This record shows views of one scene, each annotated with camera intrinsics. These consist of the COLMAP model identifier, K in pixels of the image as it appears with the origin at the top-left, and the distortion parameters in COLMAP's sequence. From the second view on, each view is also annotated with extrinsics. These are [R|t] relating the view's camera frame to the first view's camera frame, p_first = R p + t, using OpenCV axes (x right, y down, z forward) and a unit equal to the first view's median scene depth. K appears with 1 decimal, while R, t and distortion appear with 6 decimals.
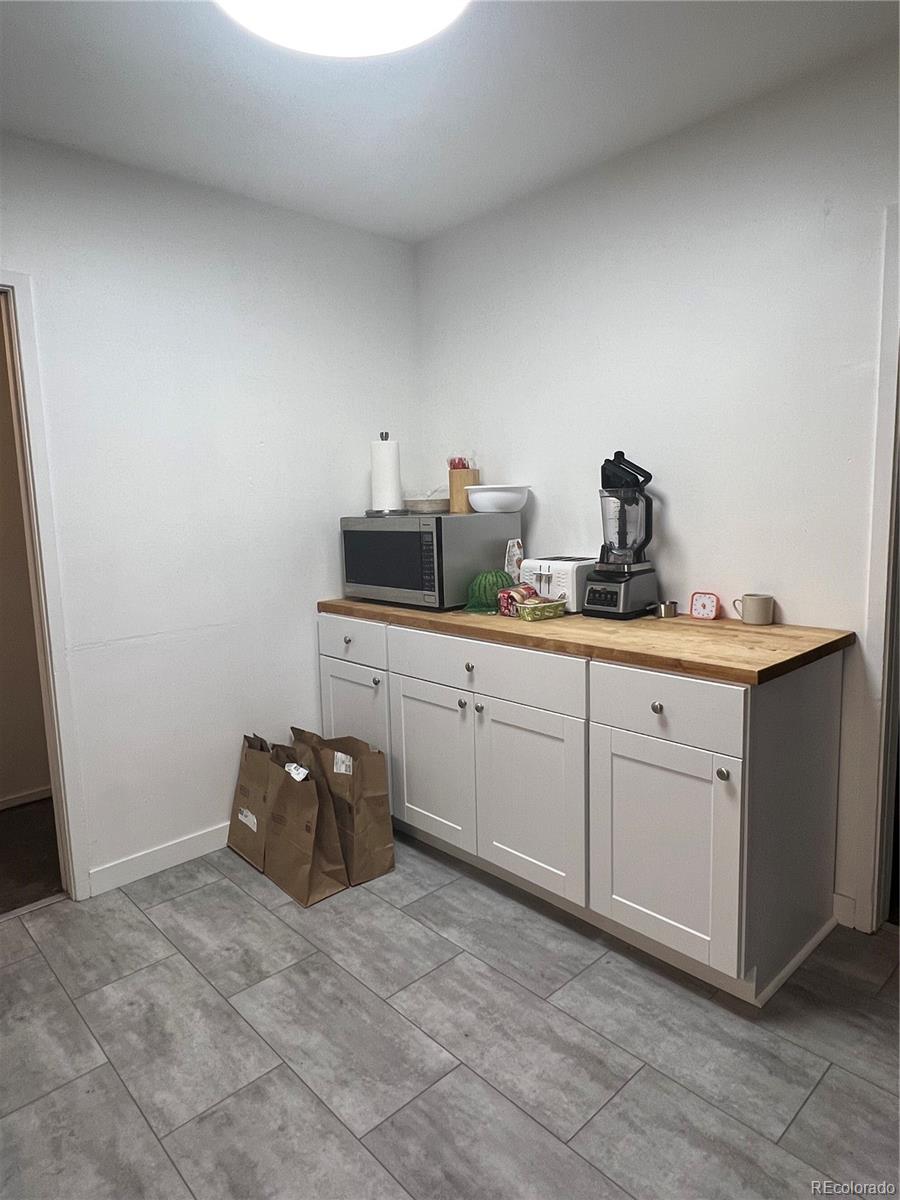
lens RADIAL K [[737.7, 0, 452.2], [0, 737.7, 599.4], [0, 0, 1]] dist [-0.001748, -0.001035]
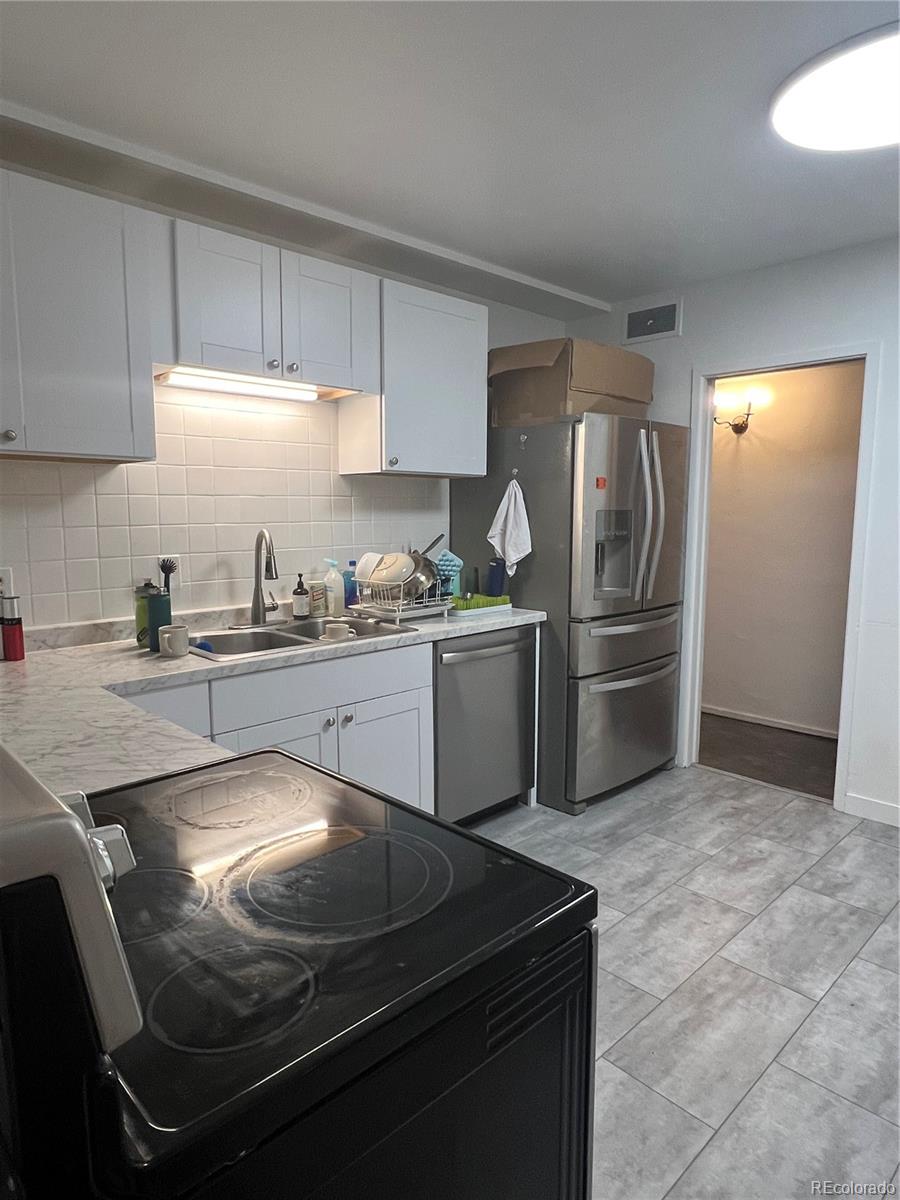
lens RADIAL K [[737.7, 0, 452.0], [0, 737.7, 599.7], [0, 0, 1]] dist [-0.001748, -0.001035]
pose [[0.012605, 0.152034, -0.988295, 1.041829], [-0.135363, 0.979535, 0.148960, -0.105434], [0.990716, 0.131901, 0.032927, 0.271461]]
